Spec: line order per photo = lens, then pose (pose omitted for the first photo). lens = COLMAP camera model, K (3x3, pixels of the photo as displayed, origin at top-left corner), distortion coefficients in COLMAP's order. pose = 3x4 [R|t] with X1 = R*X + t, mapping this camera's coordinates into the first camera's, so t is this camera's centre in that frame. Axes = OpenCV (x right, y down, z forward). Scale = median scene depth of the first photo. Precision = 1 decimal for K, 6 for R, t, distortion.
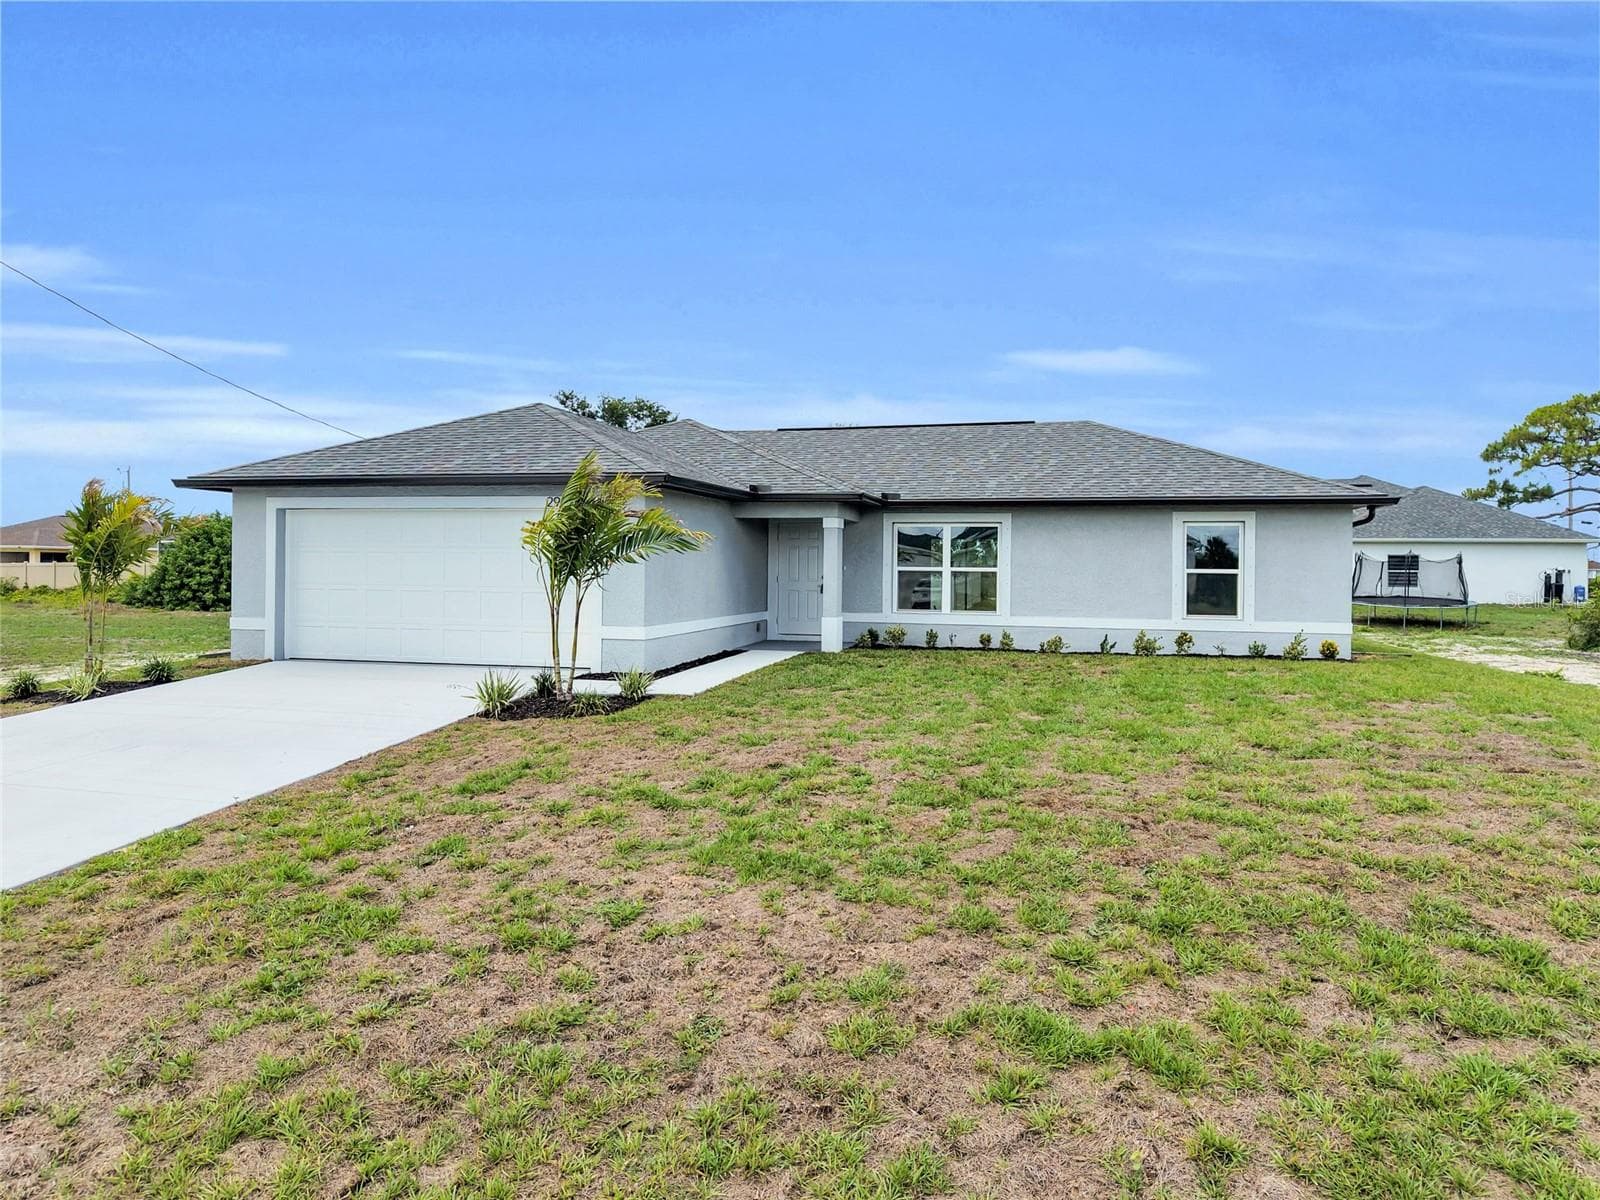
lens RADIAL K [[1075.6, 0, 800.0], [0, 1075.6, 600.0], [0, 0, 1]] dist [0.004067, -0.003294]
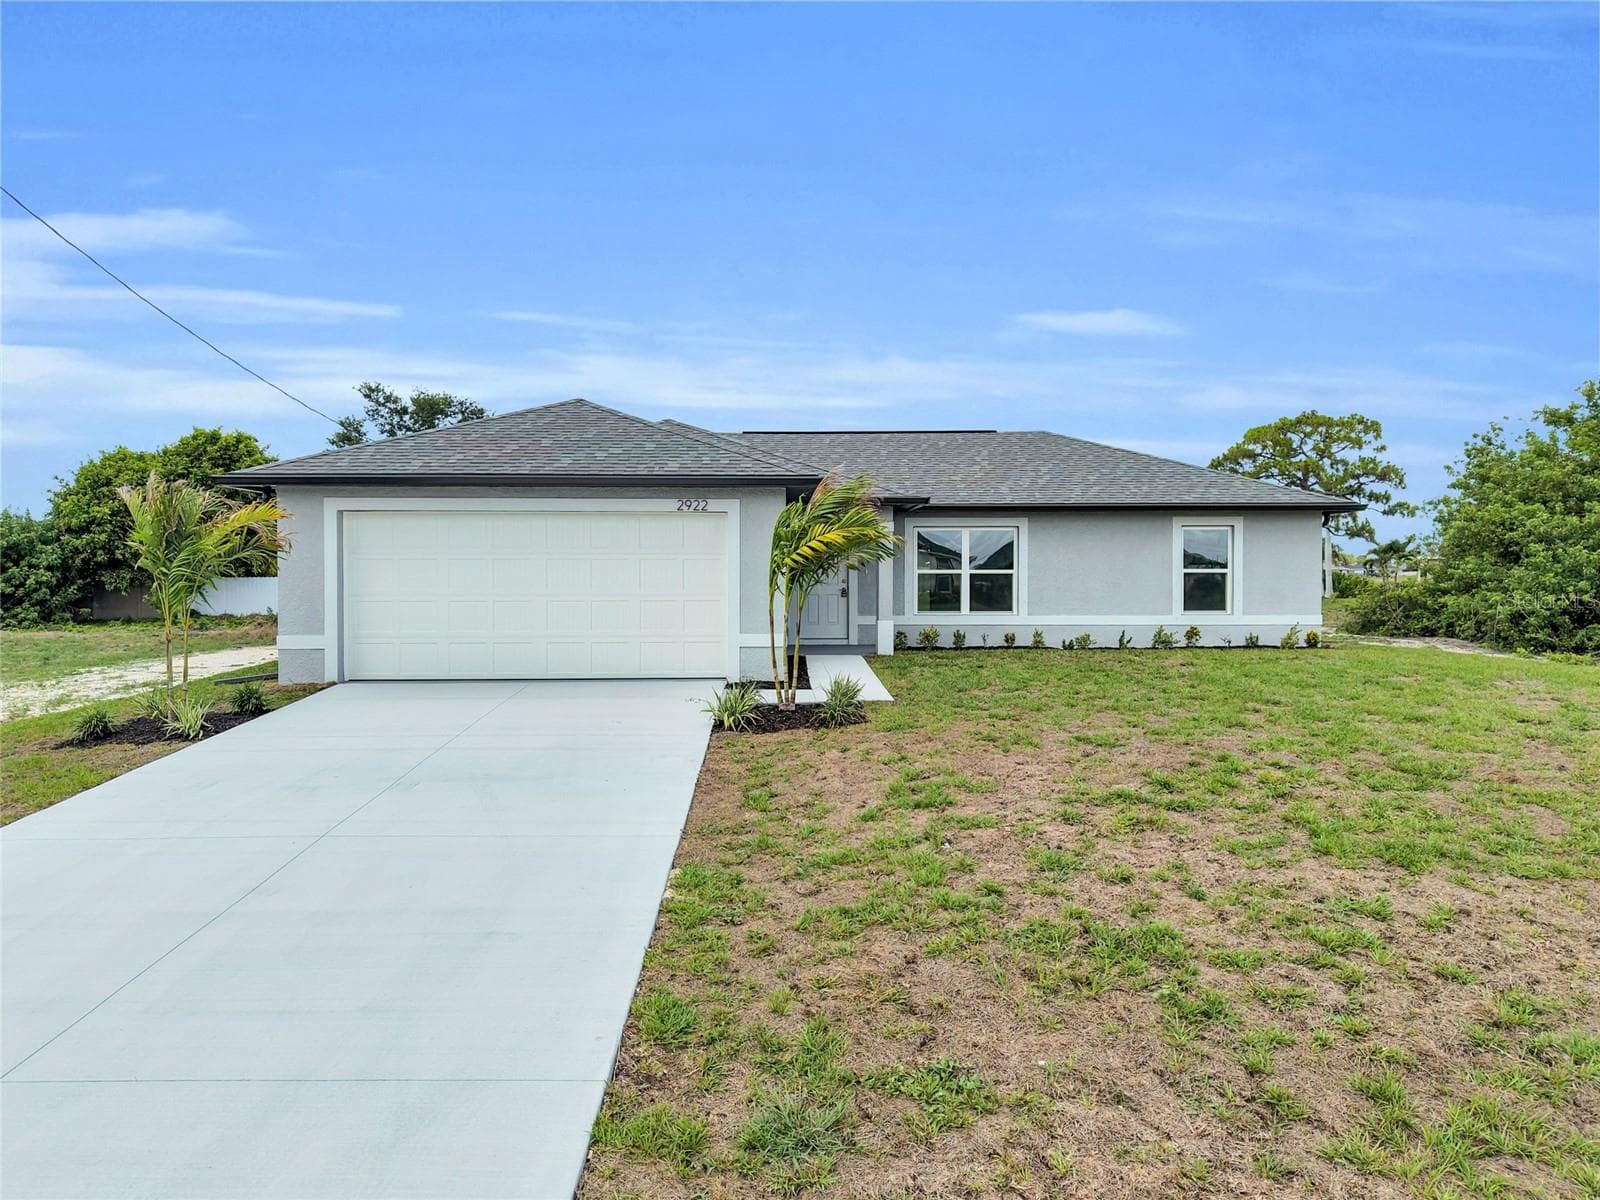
lens RADIAL K [[1075.6, 0, 800.0], [0, 1075.6, 600.0], [0, 0, 1]] dist [0.004067, -0.003294]
pose [[0.963622, -0.017510, 0.266695, -0.311379], [0.018585, 0.999826, -0.001506, -0.002911], [-0.266622, 0.006408, 0.963780, 0.047079]]
